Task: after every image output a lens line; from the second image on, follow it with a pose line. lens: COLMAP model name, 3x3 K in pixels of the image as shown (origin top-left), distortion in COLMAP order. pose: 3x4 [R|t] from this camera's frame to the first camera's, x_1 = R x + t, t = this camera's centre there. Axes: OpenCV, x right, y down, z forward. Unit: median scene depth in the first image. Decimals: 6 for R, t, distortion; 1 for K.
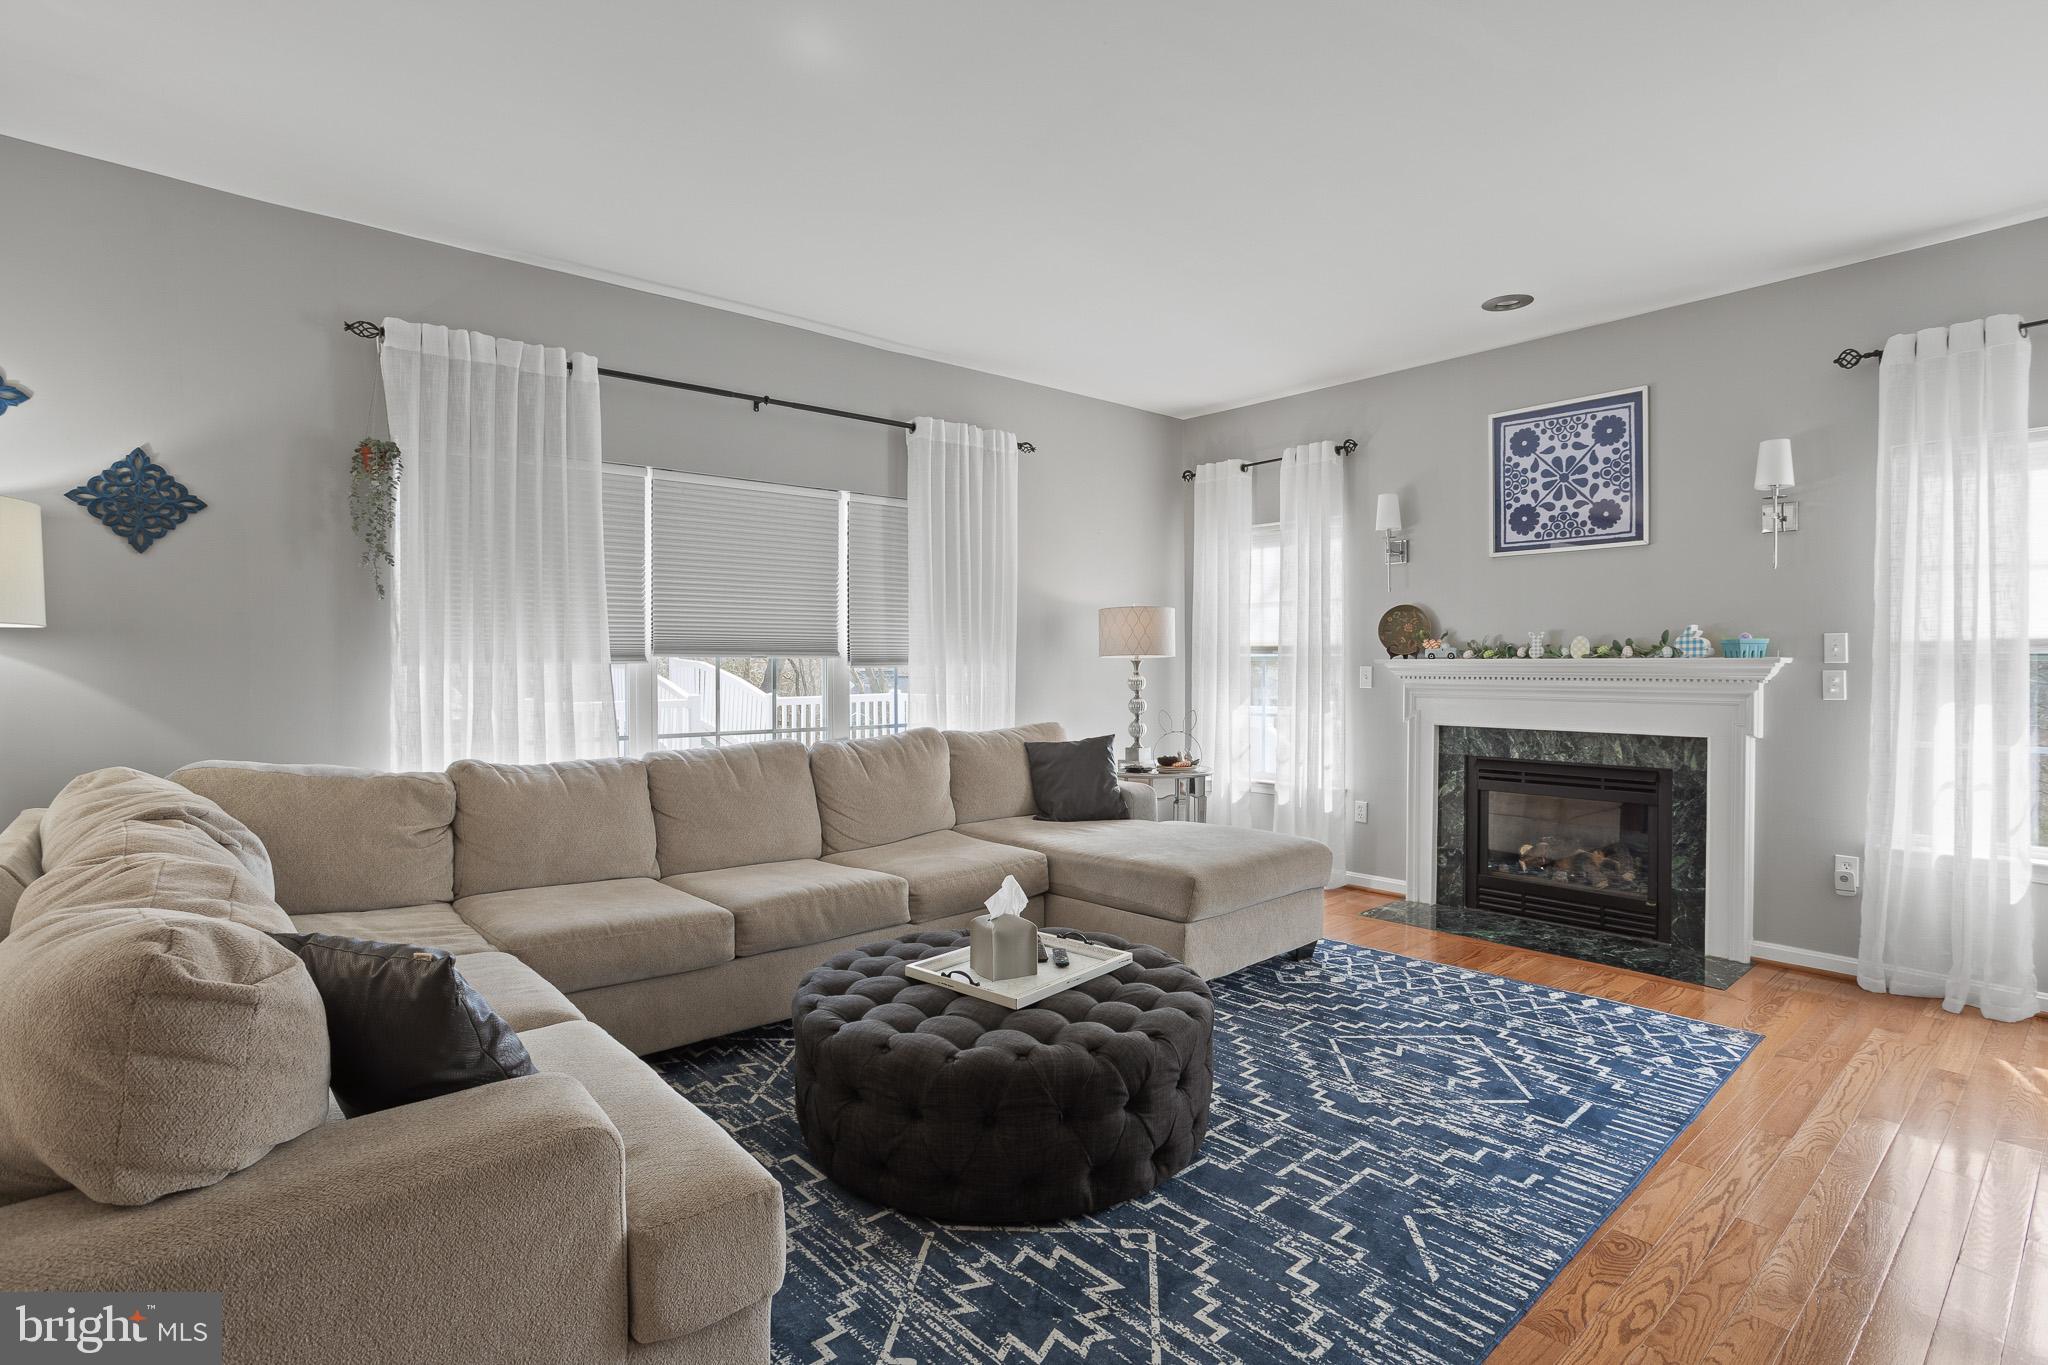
lens RADIAL K [[973.2, 0, 1038.2], [0, 973.2, 671.7], [0, 0, 1]] dist [-0.013679, 0.007553]
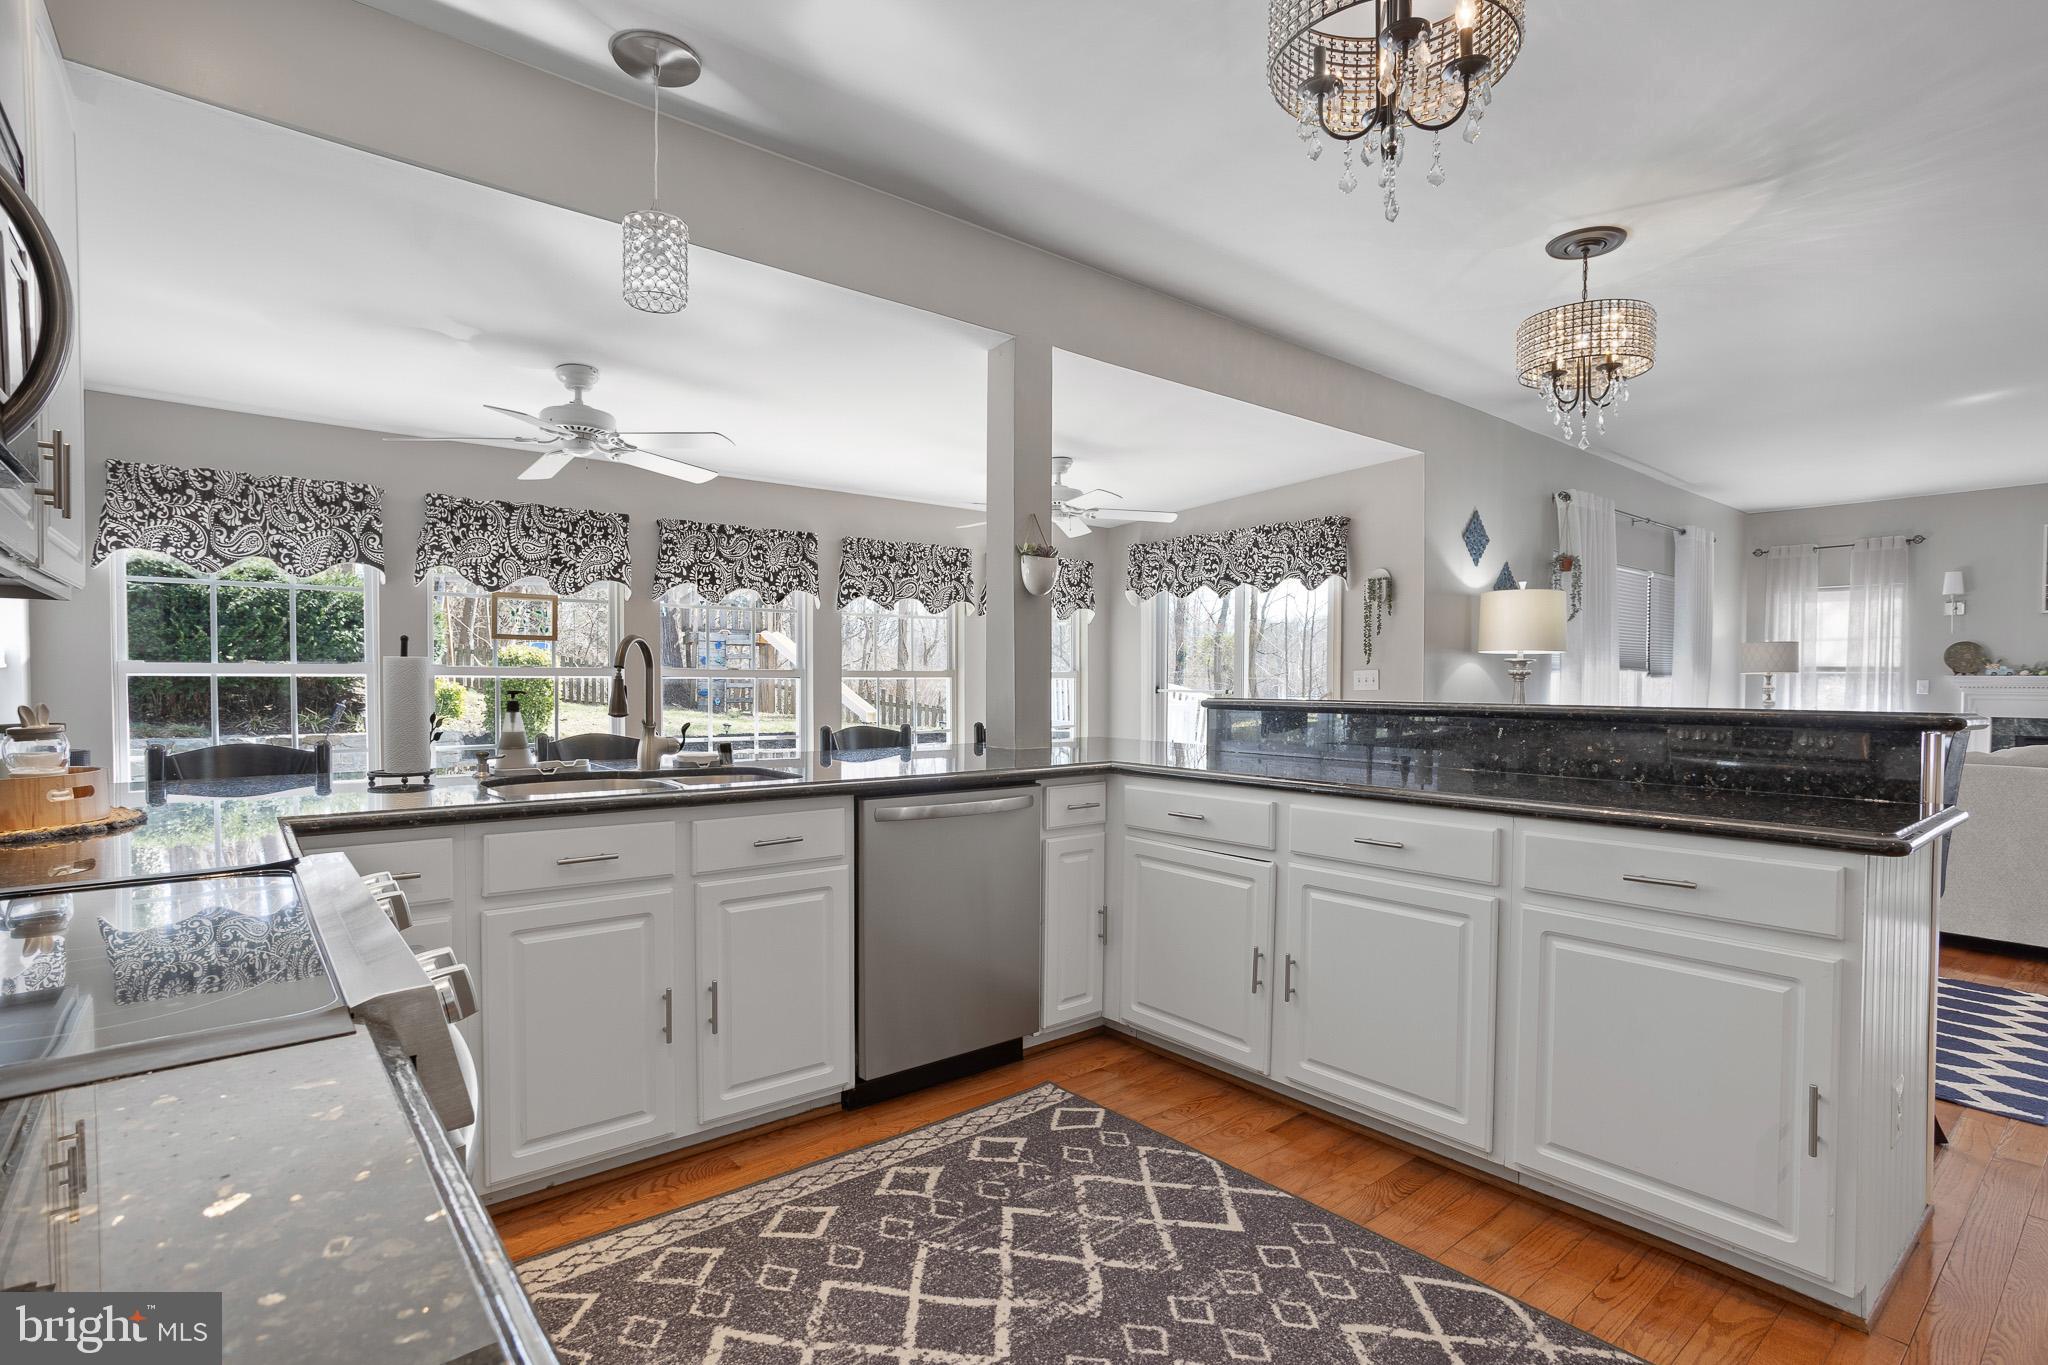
lens RADIAL K [[973.2, 0, 1004.0], [0, 973.2, 701.7], [0, 0, 1]] dist [-0.013679, 0.007553]
pose [[0.997868, 0.013390, -0.063872, -1.103714], [-0.012180, 0.999740, 0.019285, 0.018690], [0.064113, -0.018466, 0.997772, -0.691848]]
